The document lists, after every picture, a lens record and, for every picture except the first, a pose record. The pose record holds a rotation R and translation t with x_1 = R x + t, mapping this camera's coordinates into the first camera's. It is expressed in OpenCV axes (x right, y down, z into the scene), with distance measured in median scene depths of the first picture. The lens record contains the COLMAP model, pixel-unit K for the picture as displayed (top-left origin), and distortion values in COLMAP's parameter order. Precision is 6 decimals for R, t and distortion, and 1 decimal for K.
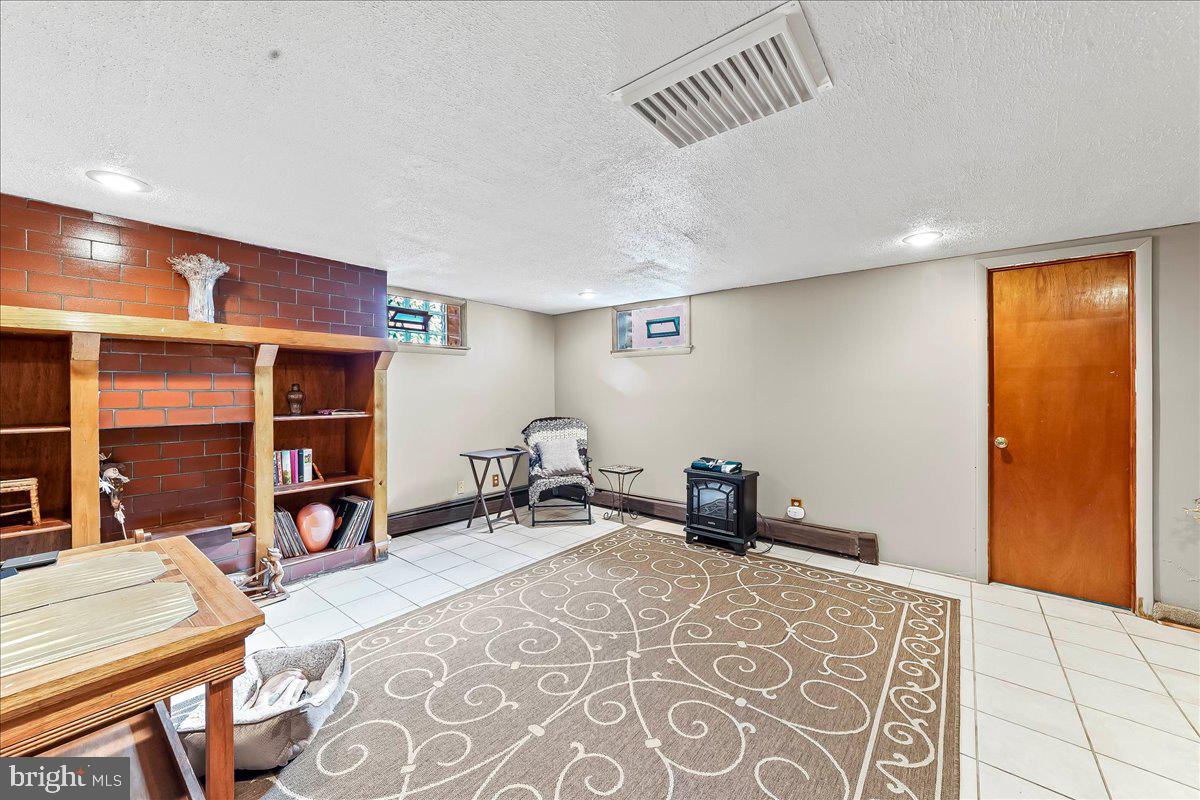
lens RADIAL K [[454.4, 0, 591.3], [0, 454.4, 388.3], [0, 0, 1]] dist [0.000398, 0.000097]
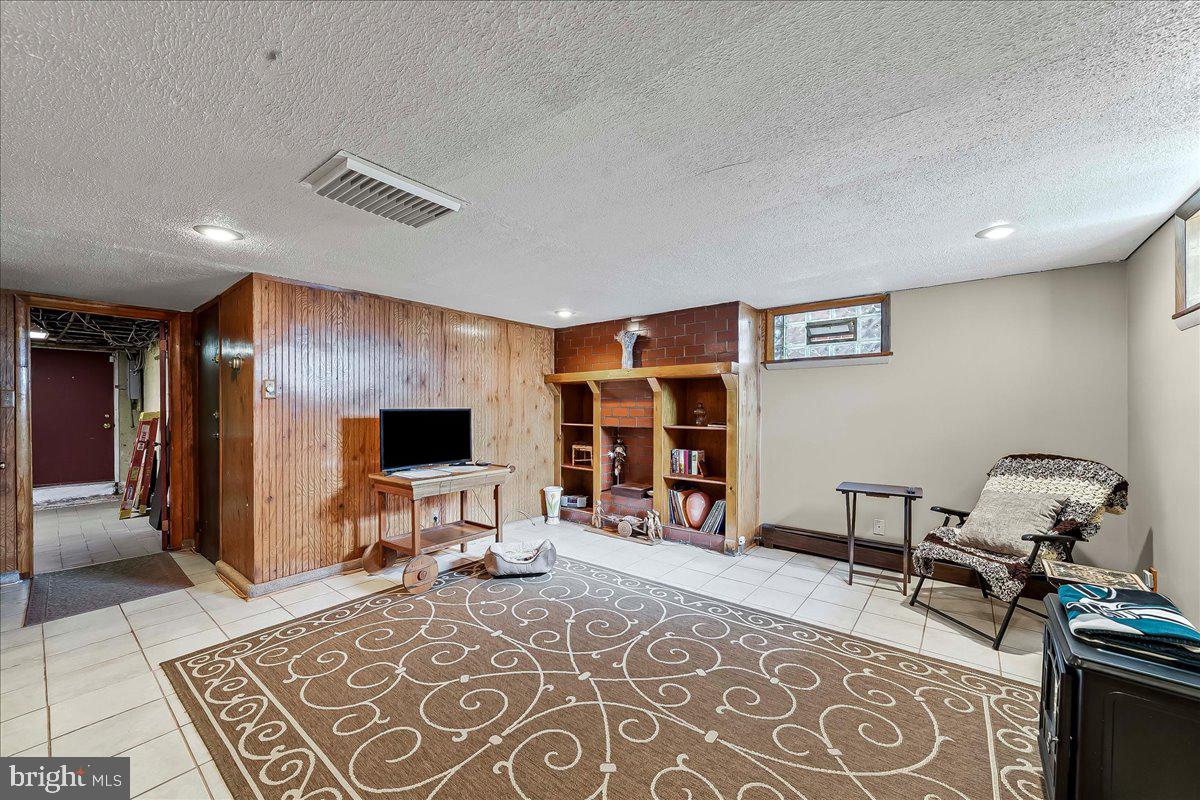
lens RADIAL K [[454.7, 0, 596.4], [0, 454.7, 410.5], [0, 0, 1]] dist [-0.000751, -0.000205]
pose [[0.017267, 0.003047, -0.999846, 0.781526], [0.005166, 0.999982, 0.003137, 0.008403], [0.999838, -0.005220, 0.017251, 0.739460]]
